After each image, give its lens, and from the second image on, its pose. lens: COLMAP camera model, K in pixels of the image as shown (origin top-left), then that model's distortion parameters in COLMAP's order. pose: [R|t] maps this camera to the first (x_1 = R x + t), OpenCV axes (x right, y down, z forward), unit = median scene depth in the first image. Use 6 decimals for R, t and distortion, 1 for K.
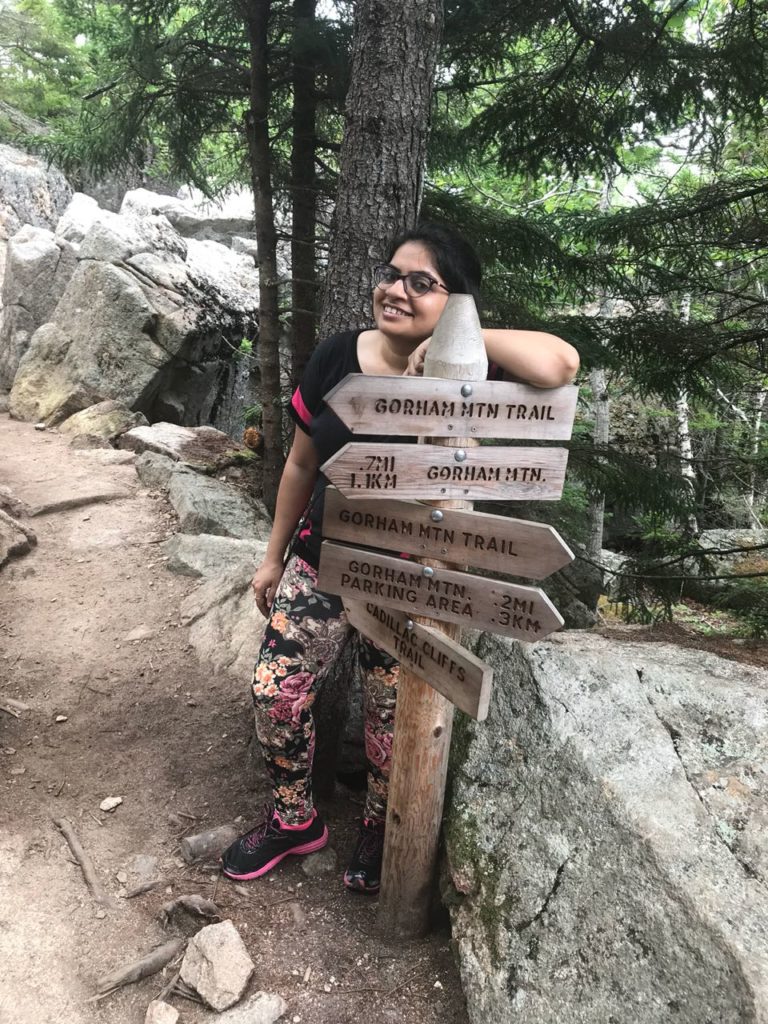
lens RADIAL K [[837.3, 0, 383.6], [0, 837.3, 485.5], [0, 0, 1]] dist [0.004253, 0.002801]
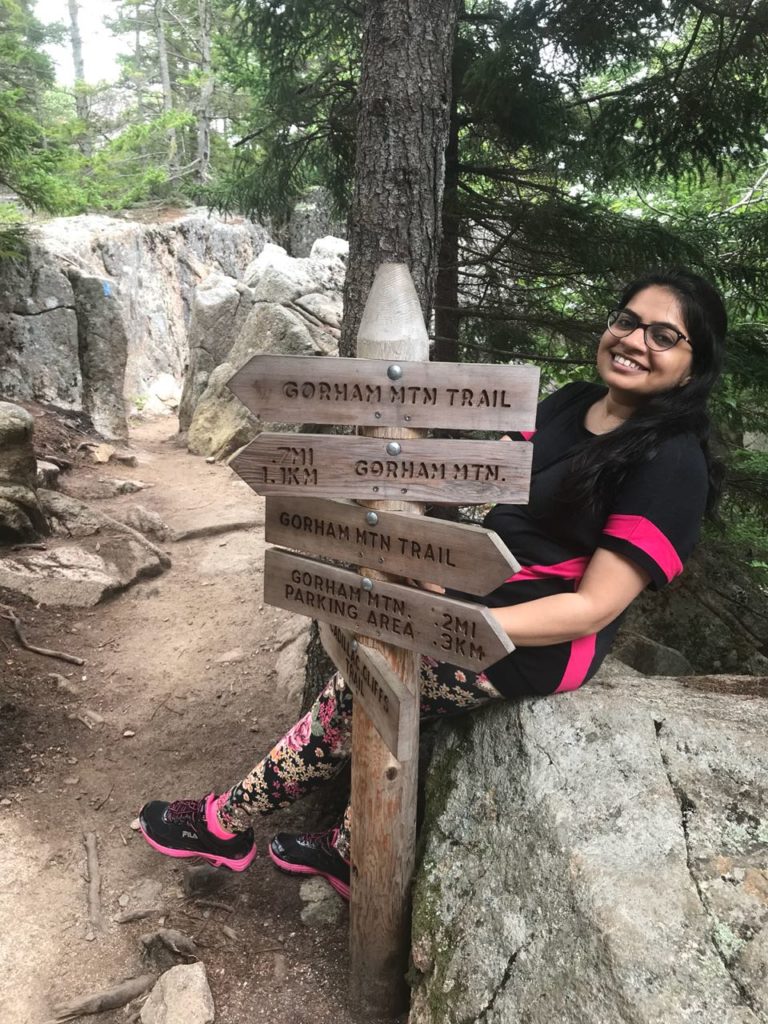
lens RADIAL K [[837.3, 0, 383.6], [0, 837.3, 485.5], [0, 0, 1]] dist [0.004253, 0.002801]
pose [[0.966045, 0.004789, -0.258331, 0.260550], [-0.018442, 0.998556, -0.050452, 0.039539], [0.257717, 0.053503, 0.964738, 0.141553]]
